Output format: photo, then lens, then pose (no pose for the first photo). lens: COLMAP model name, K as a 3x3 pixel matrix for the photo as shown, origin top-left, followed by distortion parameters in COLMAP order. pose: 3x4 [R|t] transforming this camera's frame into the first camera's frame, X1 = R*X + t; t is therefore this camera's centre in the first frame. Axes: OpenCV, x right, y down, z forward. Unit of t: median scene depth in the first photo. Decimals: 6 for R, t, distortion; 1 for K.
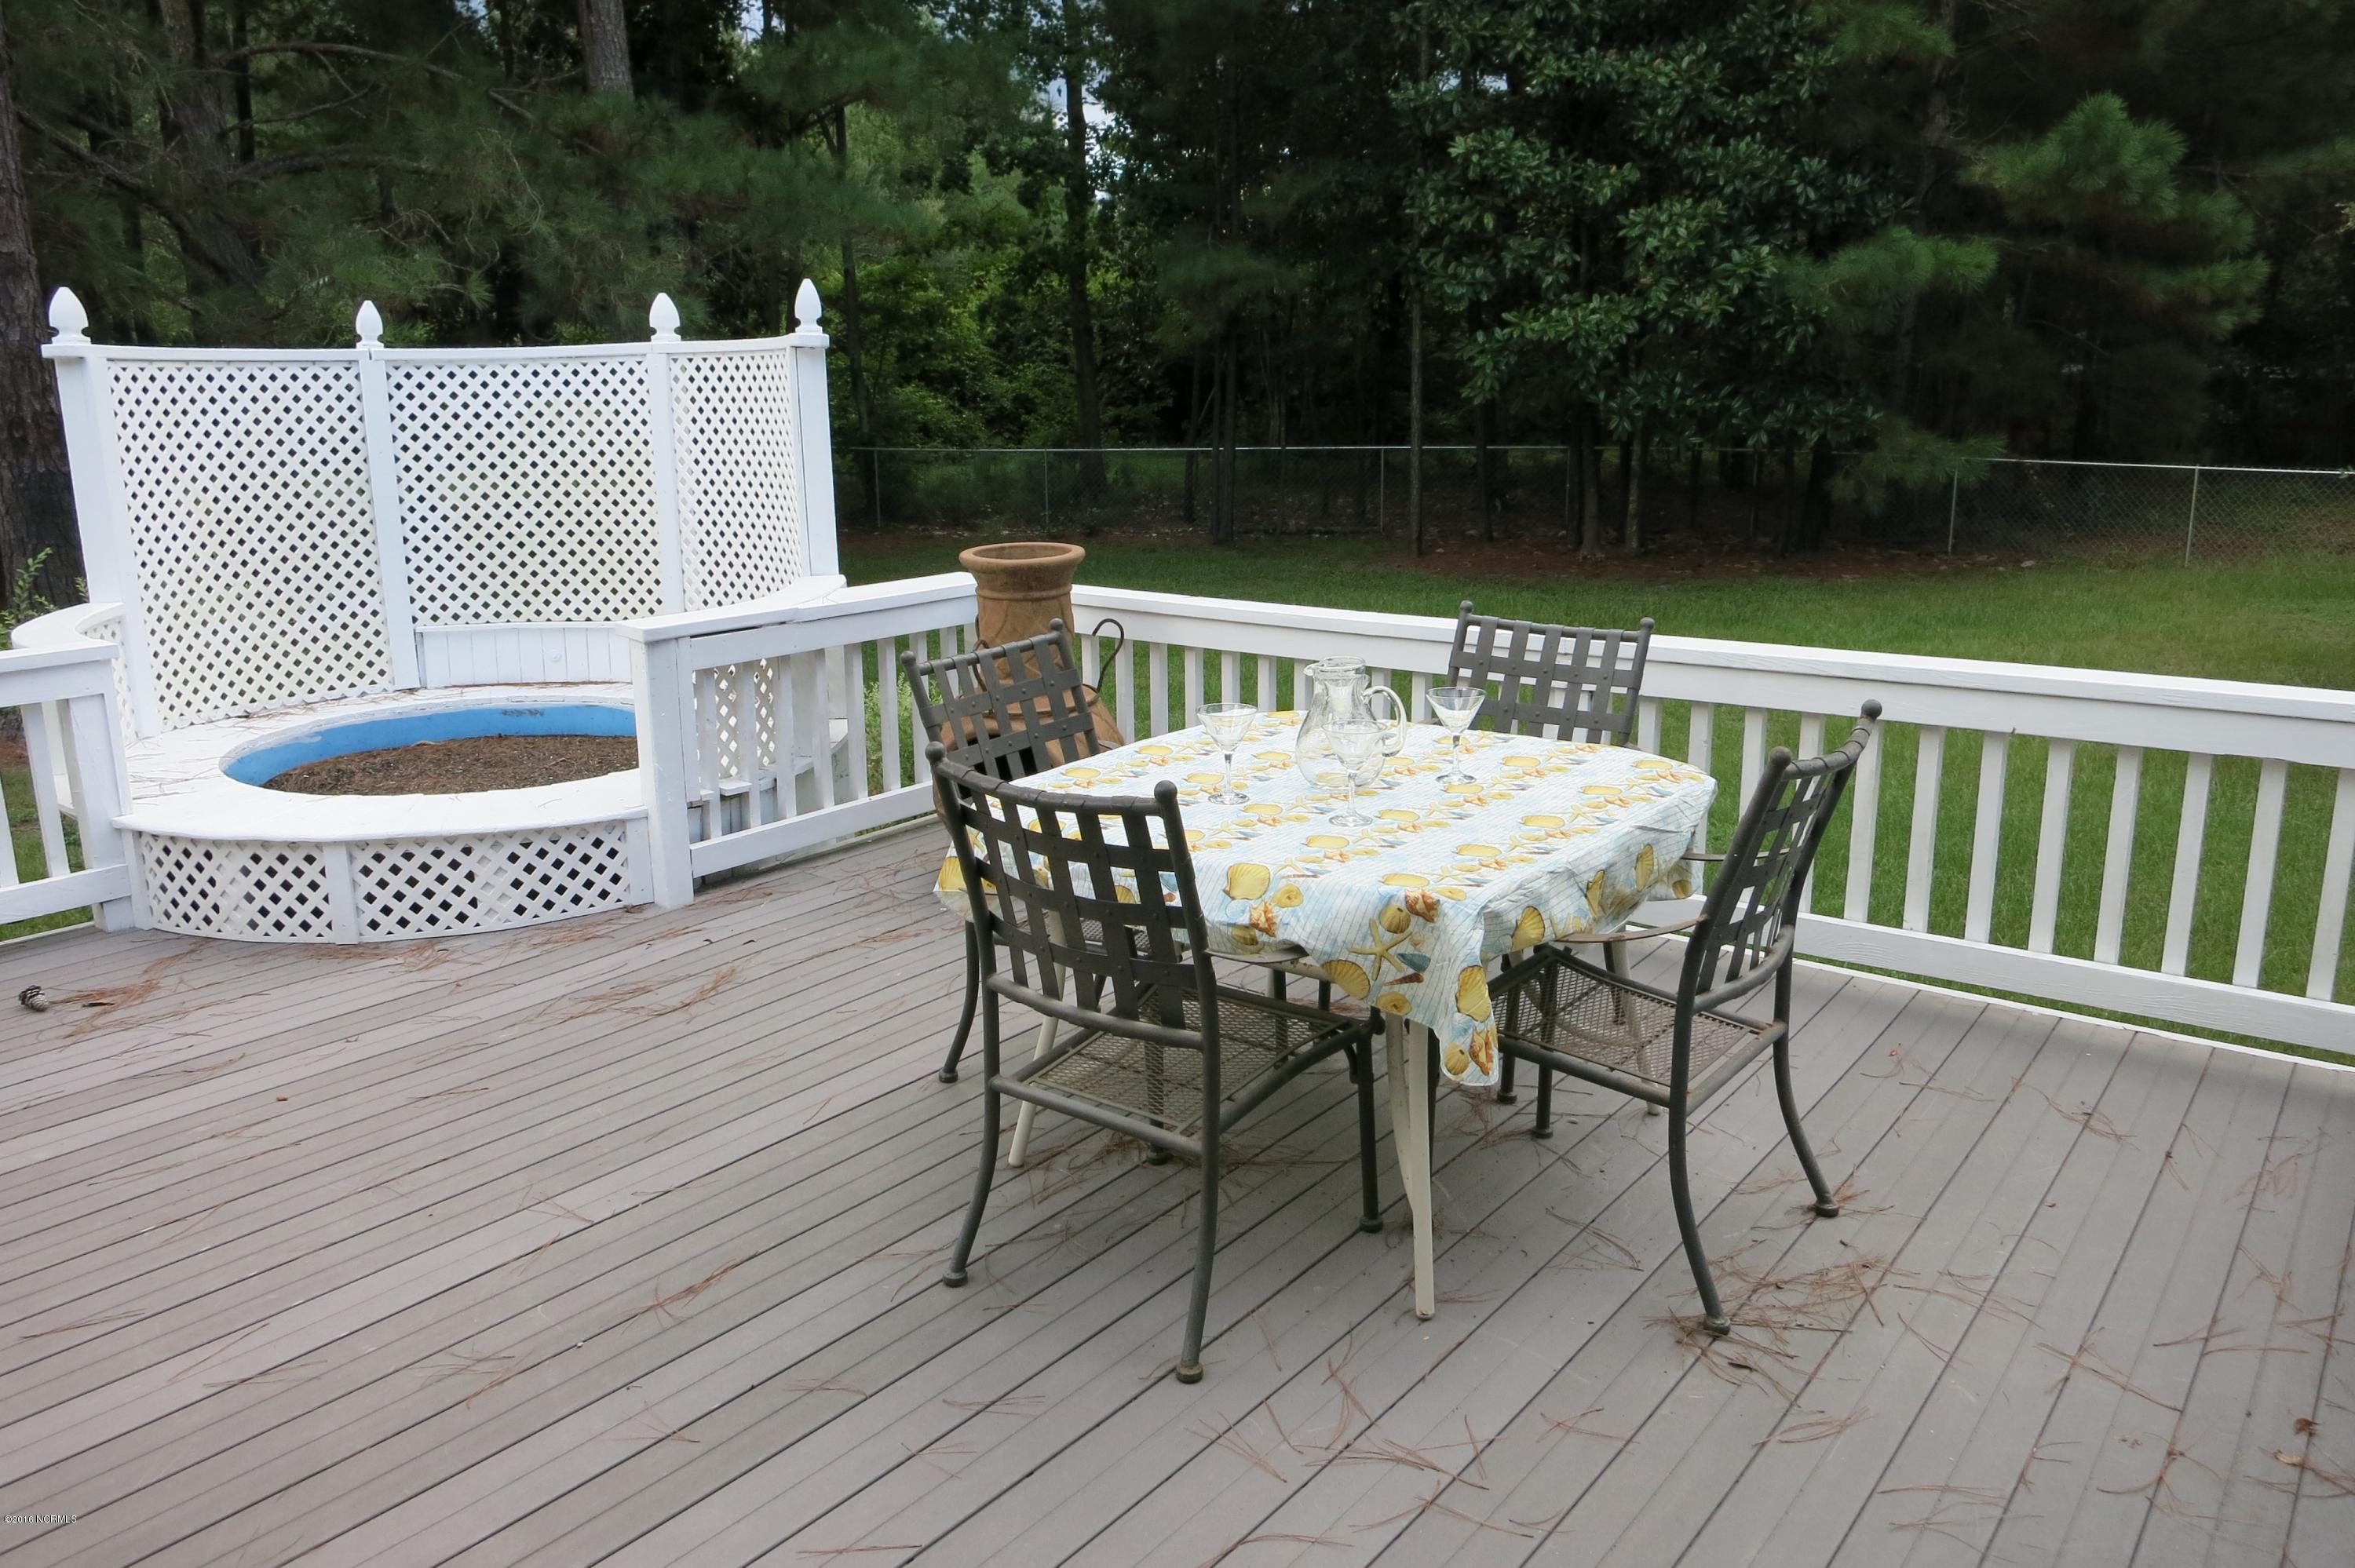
lens RADIAL K [[1694.3, 0, 1173.6], [0, 1694.3, 778.9], [0, 0, 1]] dist [-0.033880, -0.005966]
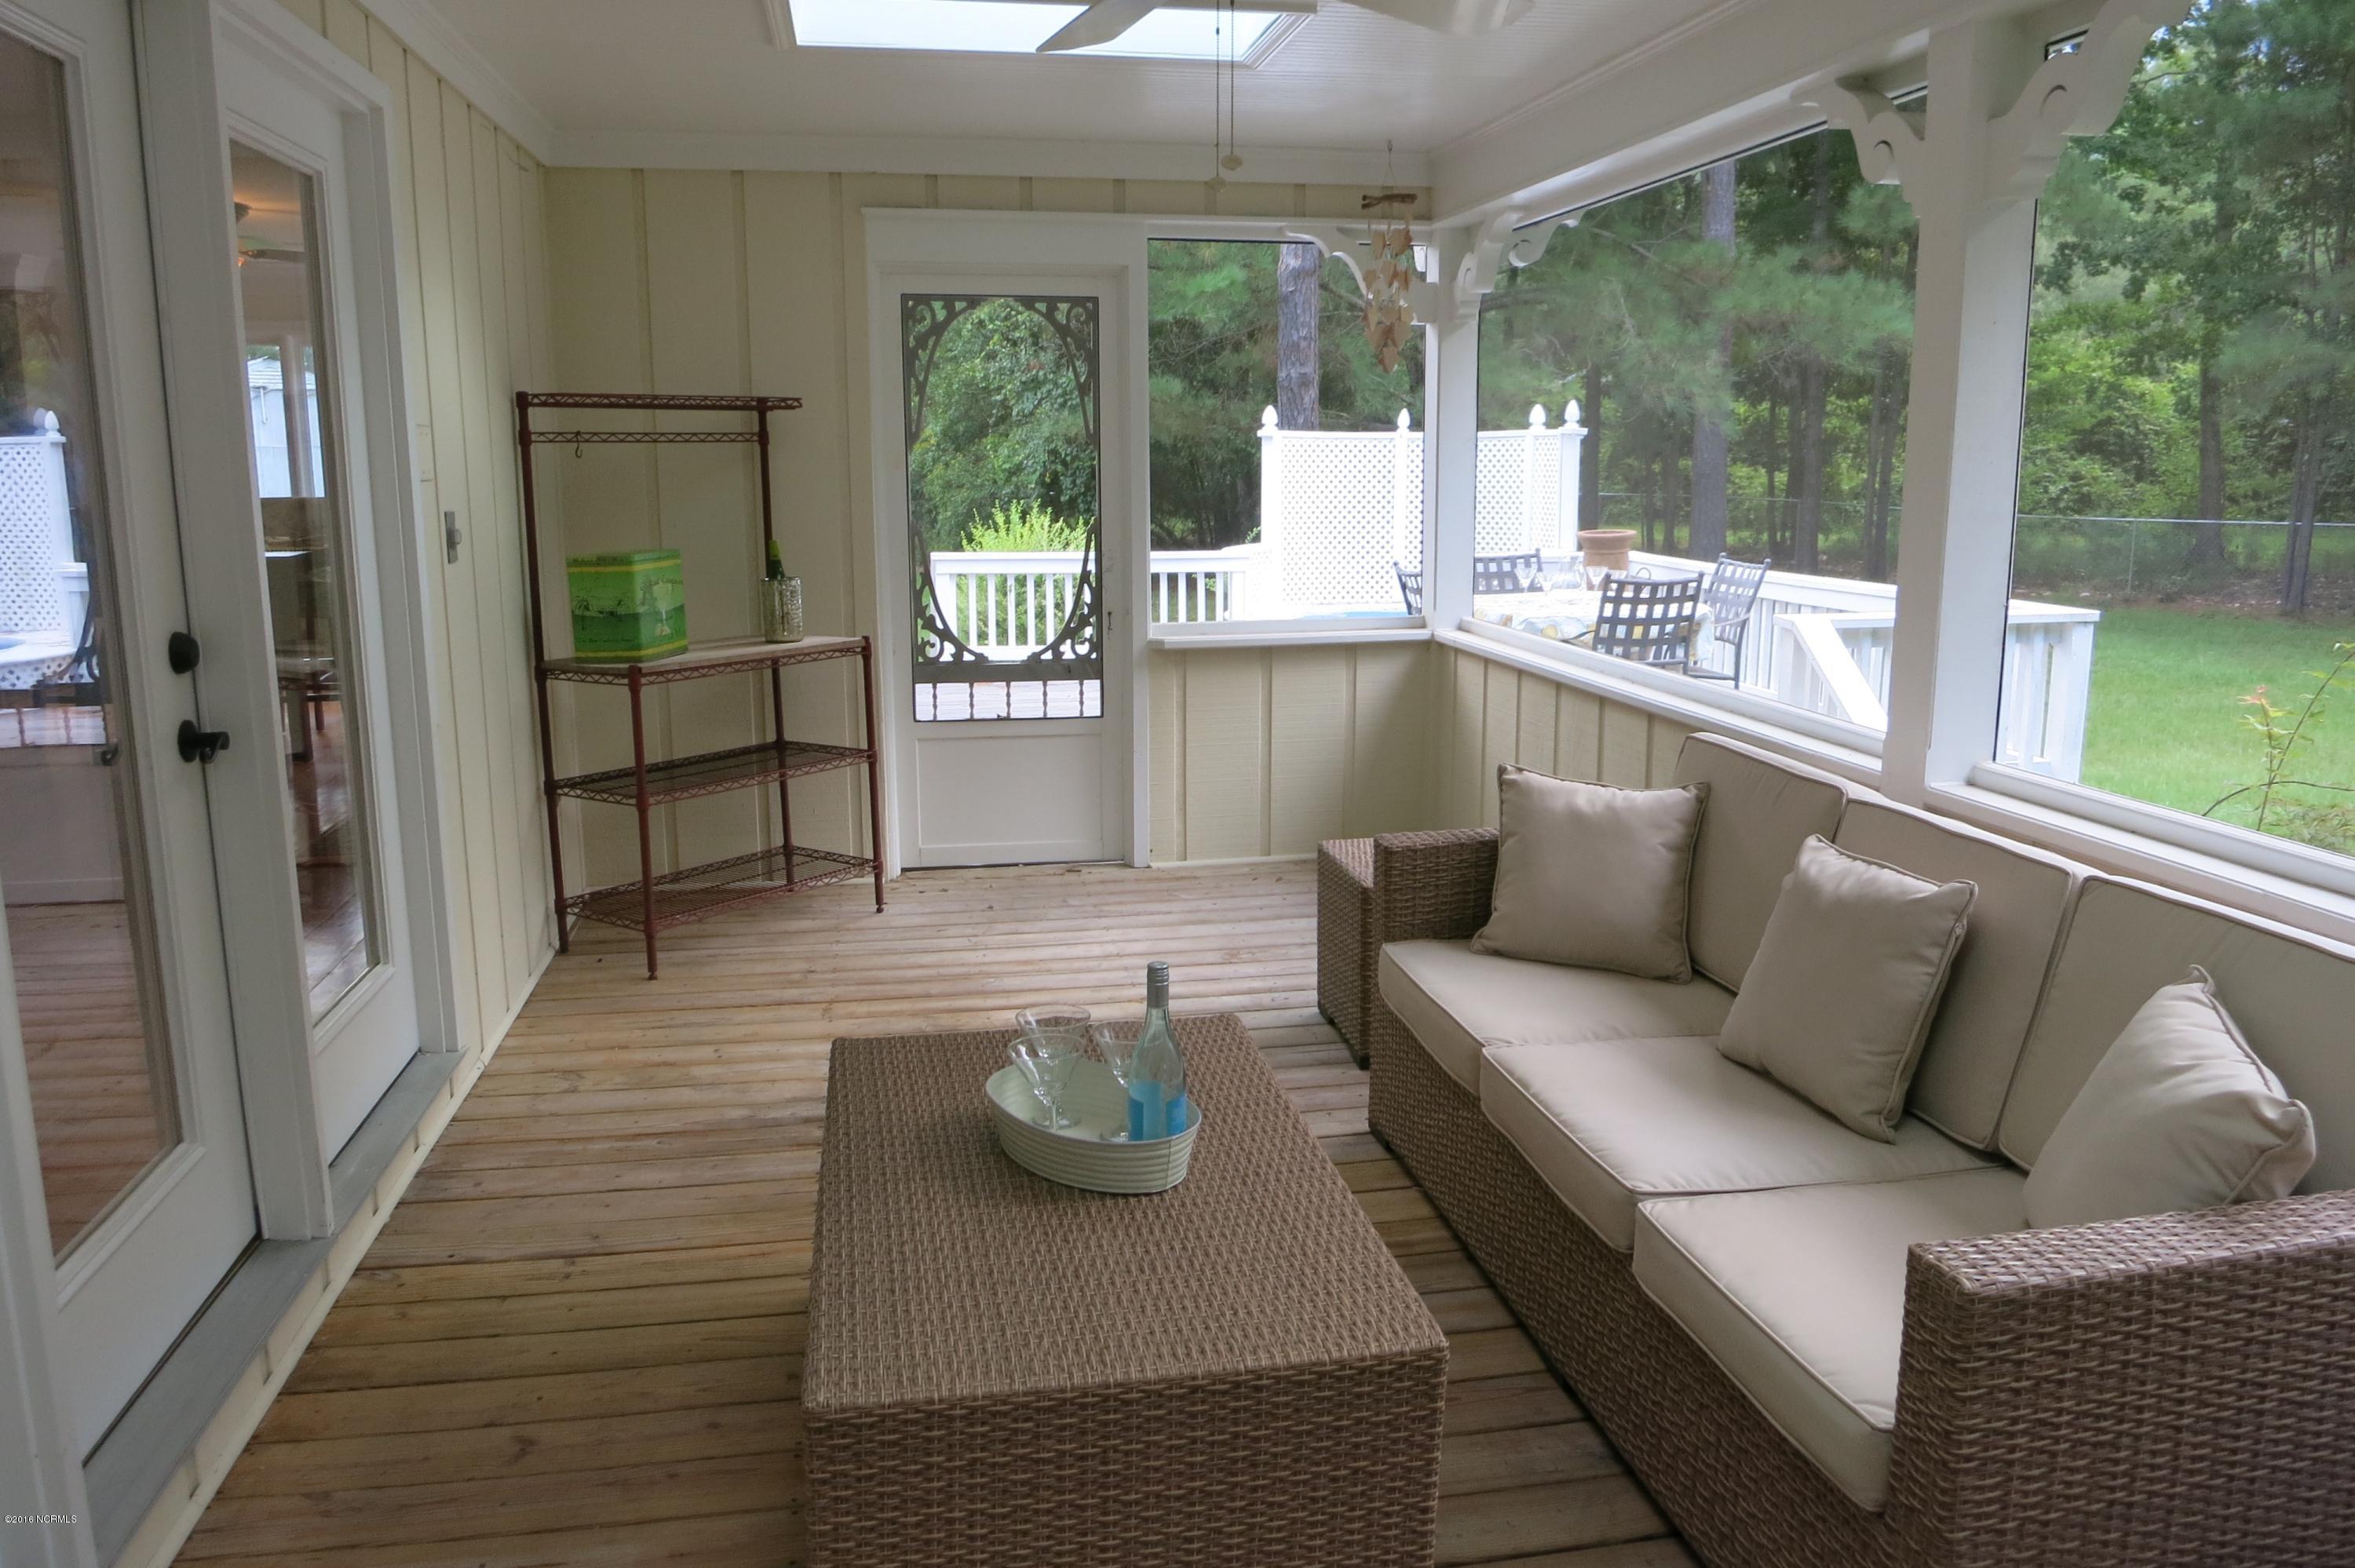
lens RADIAL K [[1694.3, 0, 1173.6], [0, 1694.3, 778.9], [0, 0, 1]] dist [-0.033880, -0.005966]
pose [[0.739587, 0.133784, -0.659631, 0.904431], [-0.158812, 0.987061, 0.022131, 0.195770], [0.654056, 0.088389, 0.751264, -0.852963]]
